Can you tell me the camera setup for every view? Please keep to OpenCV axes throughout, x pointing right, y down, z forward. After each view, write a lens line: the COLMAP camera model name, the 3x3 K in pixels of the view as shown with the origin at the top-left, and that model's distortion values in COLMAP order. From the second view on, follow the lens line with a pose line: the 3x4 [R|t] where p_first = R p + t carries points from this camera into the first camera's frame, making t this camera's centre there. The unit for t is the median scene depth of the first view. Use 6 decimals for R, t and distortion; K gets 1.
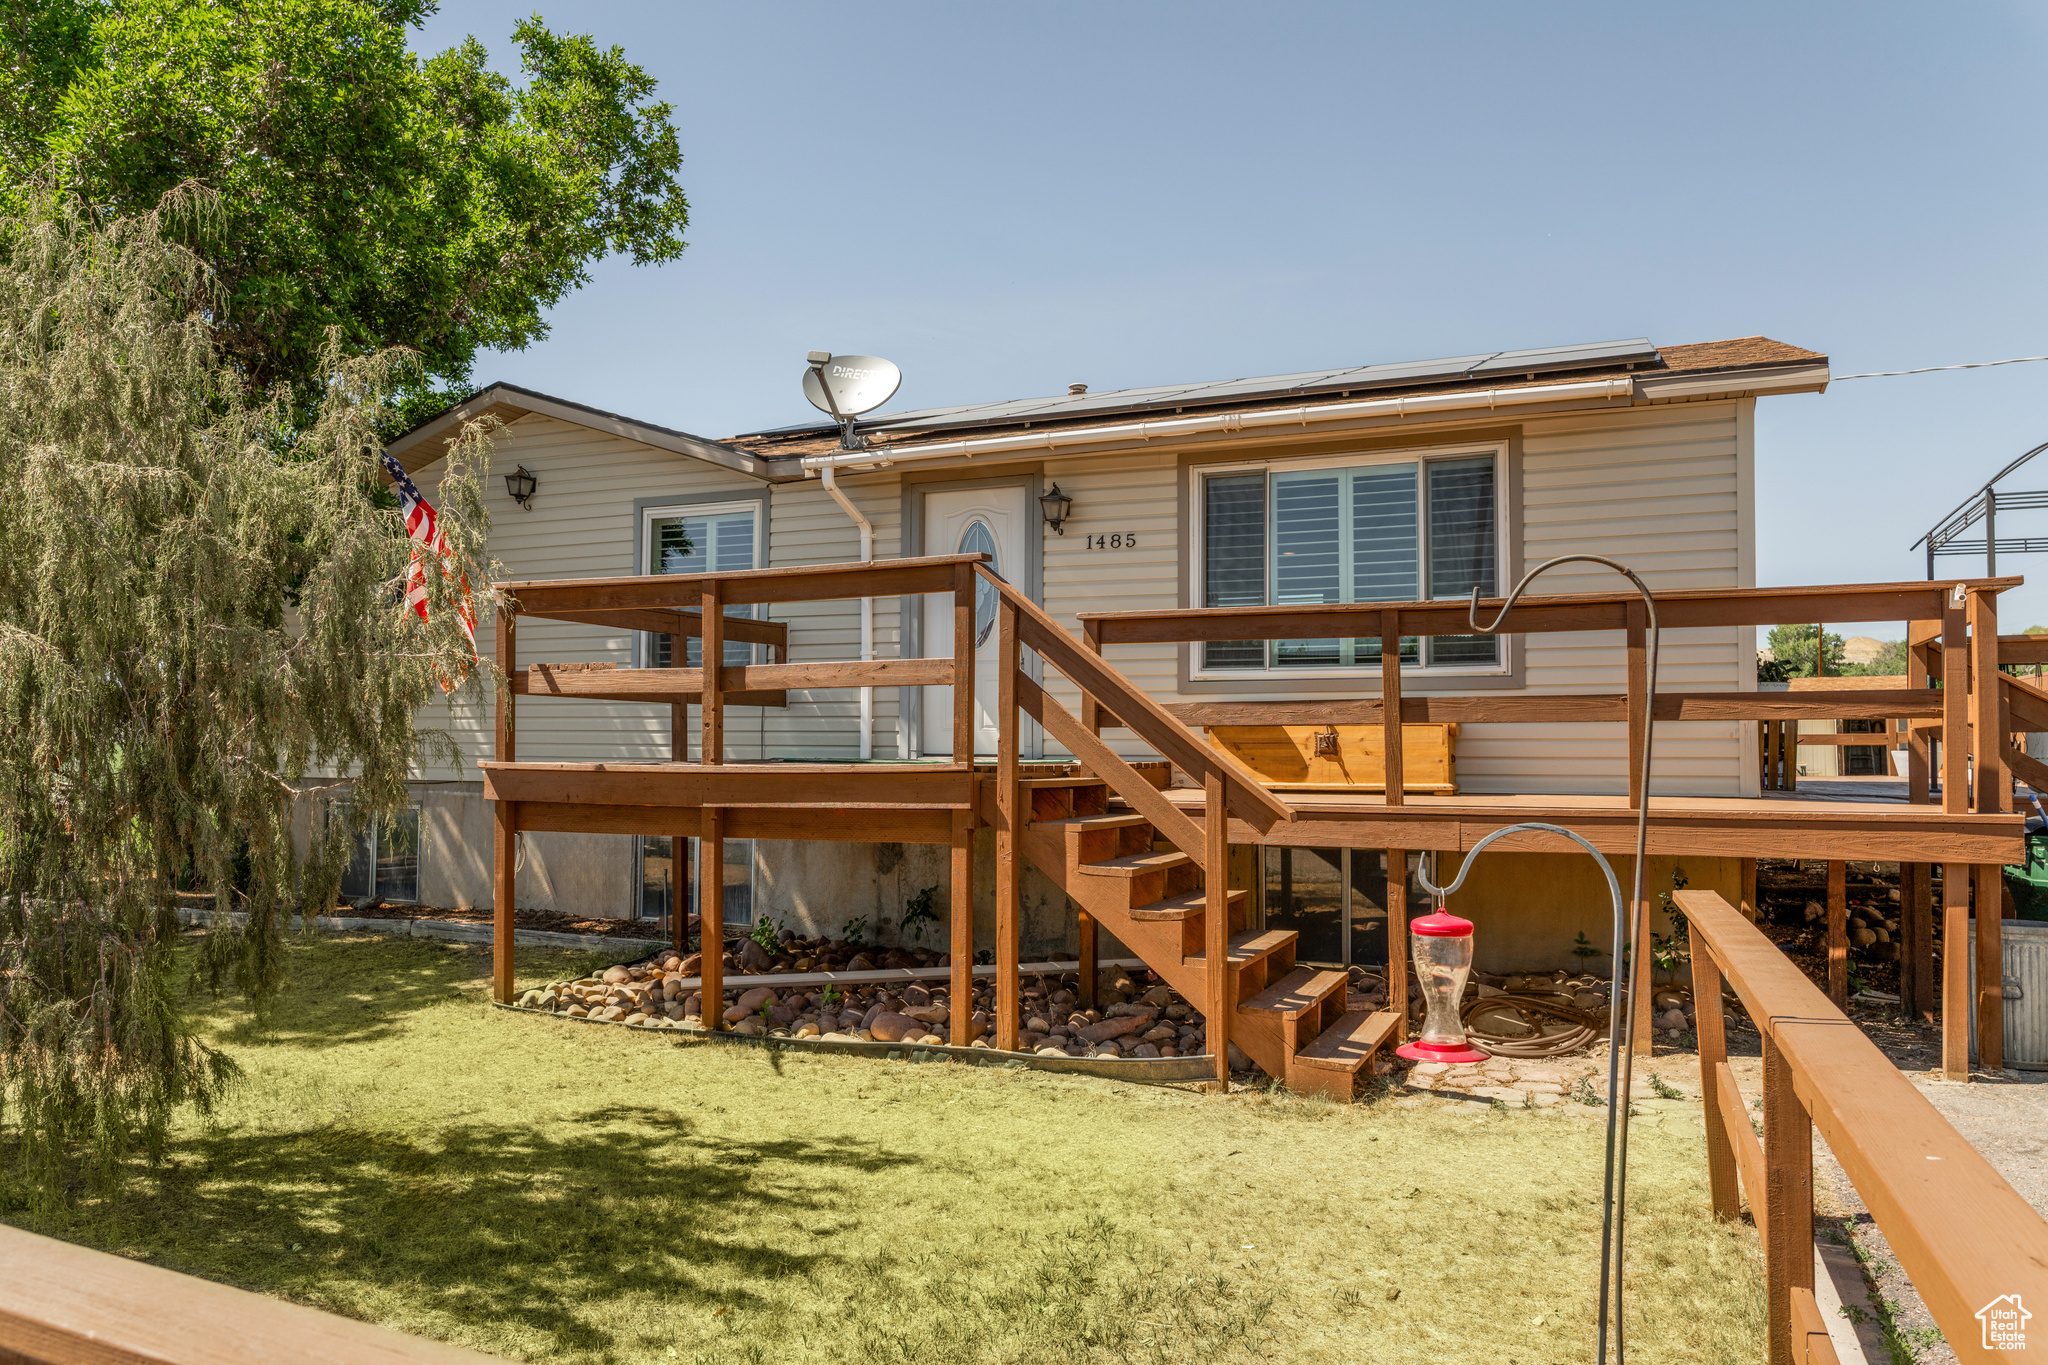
lens RADIAL K [[1417.7, 0, 1025.2], [0, 1417.7, 661.7], [0, 0, 1]] dist [-0.010130, -0.008707]
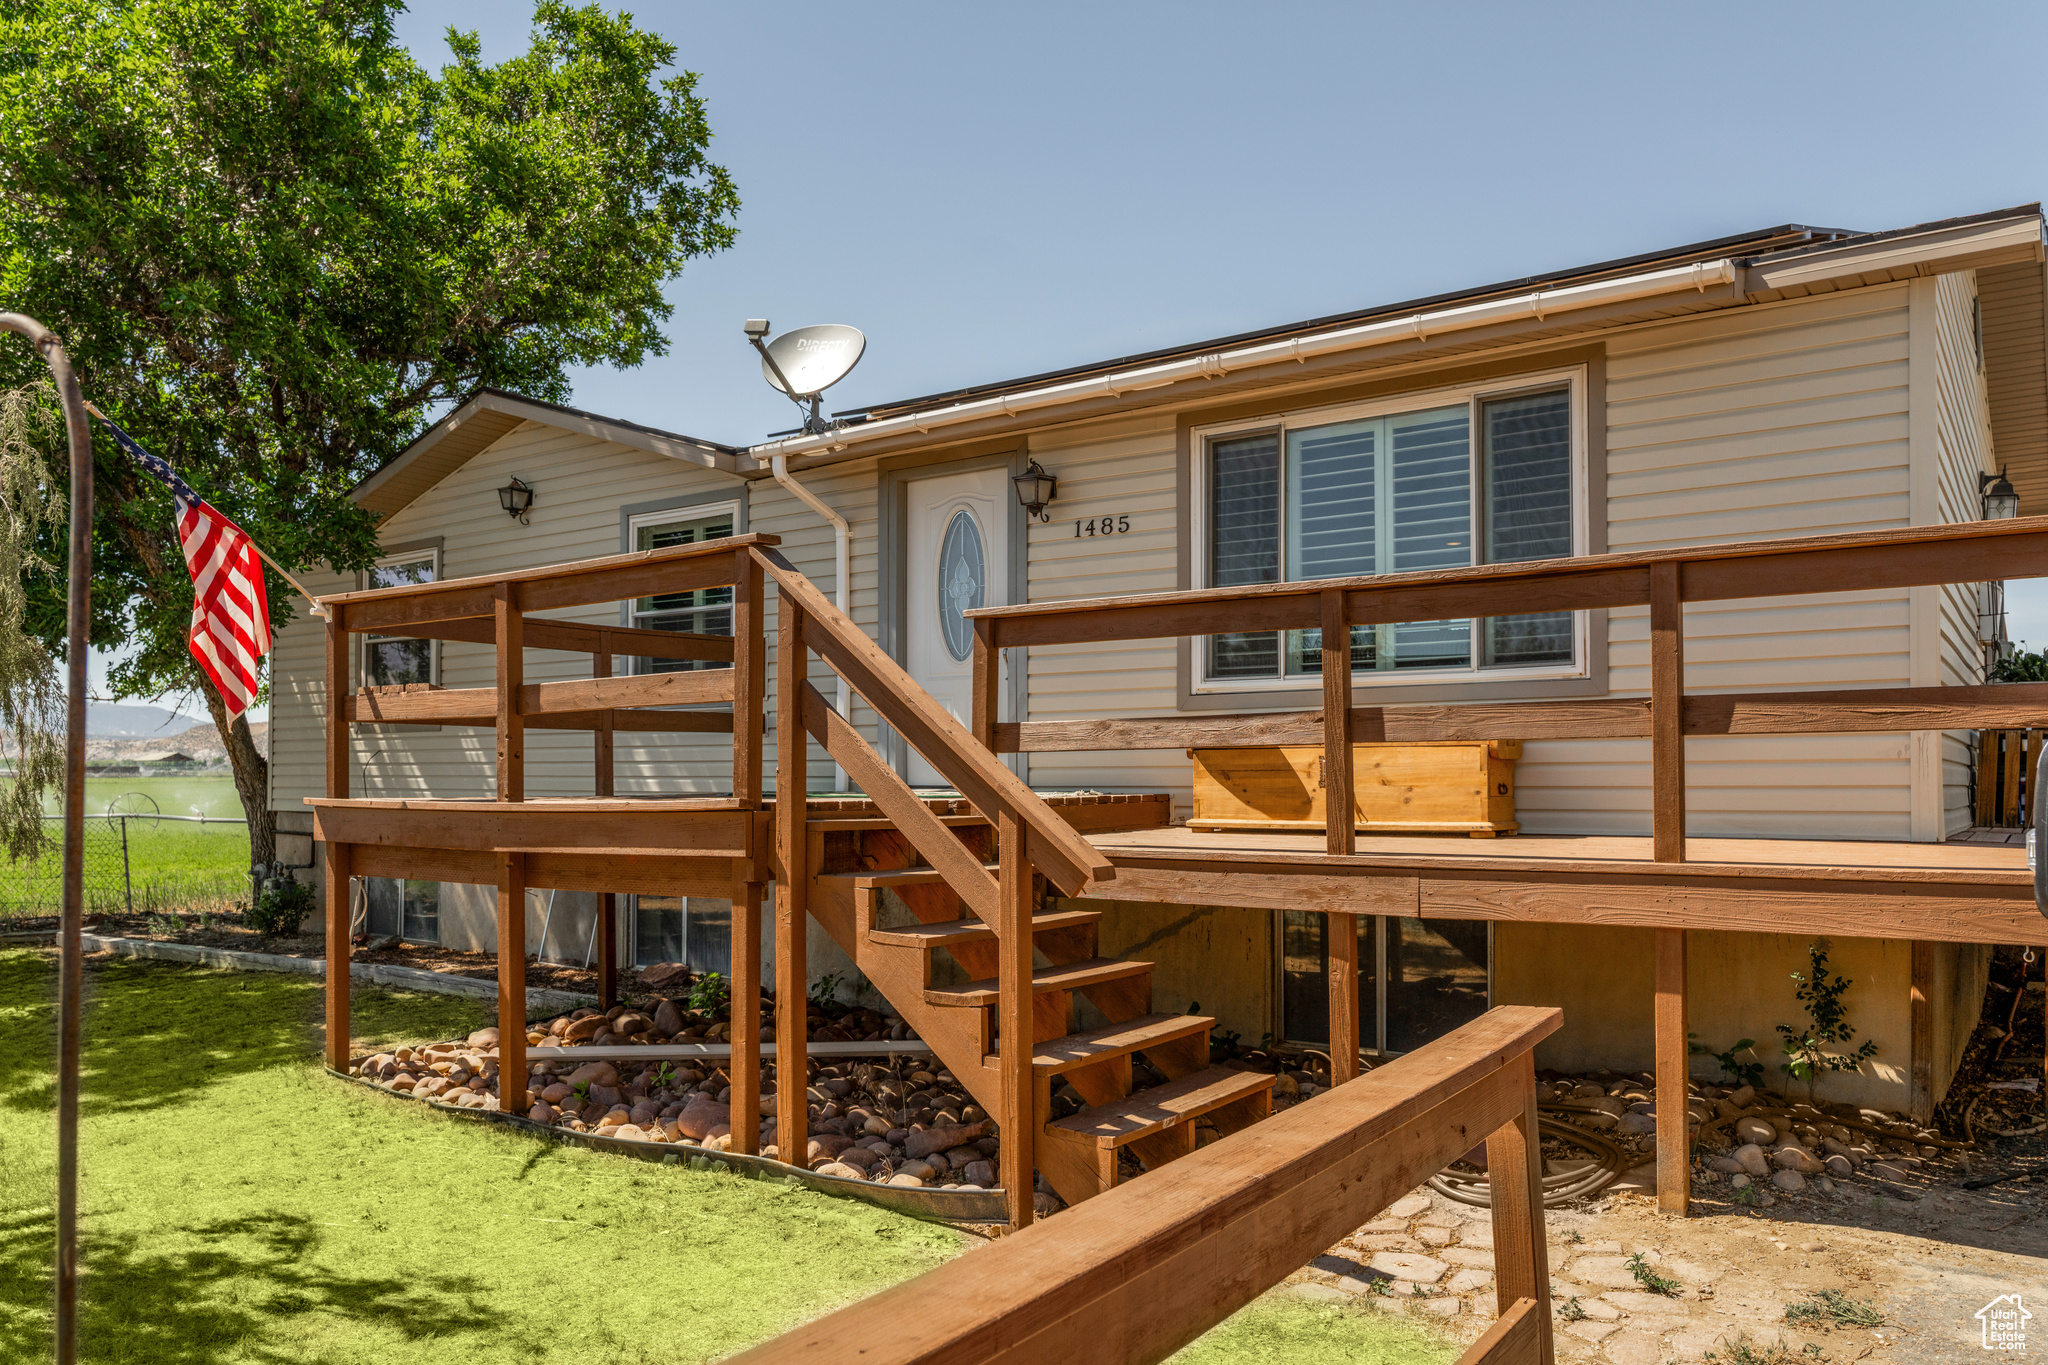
lens RADIAL K [[1439.7, 0, 1024.4], [0, 1439.7, 734.5], [0, 0, 1]] dist [-0.010775, -0.008185]
pose [[0.974807, -0.012895, -0.222675, 0.226150], [0.019967, 0.999364, 0.029534, 0.011319], [0.222153, -0.033236, 0.974445, 0.194703]]
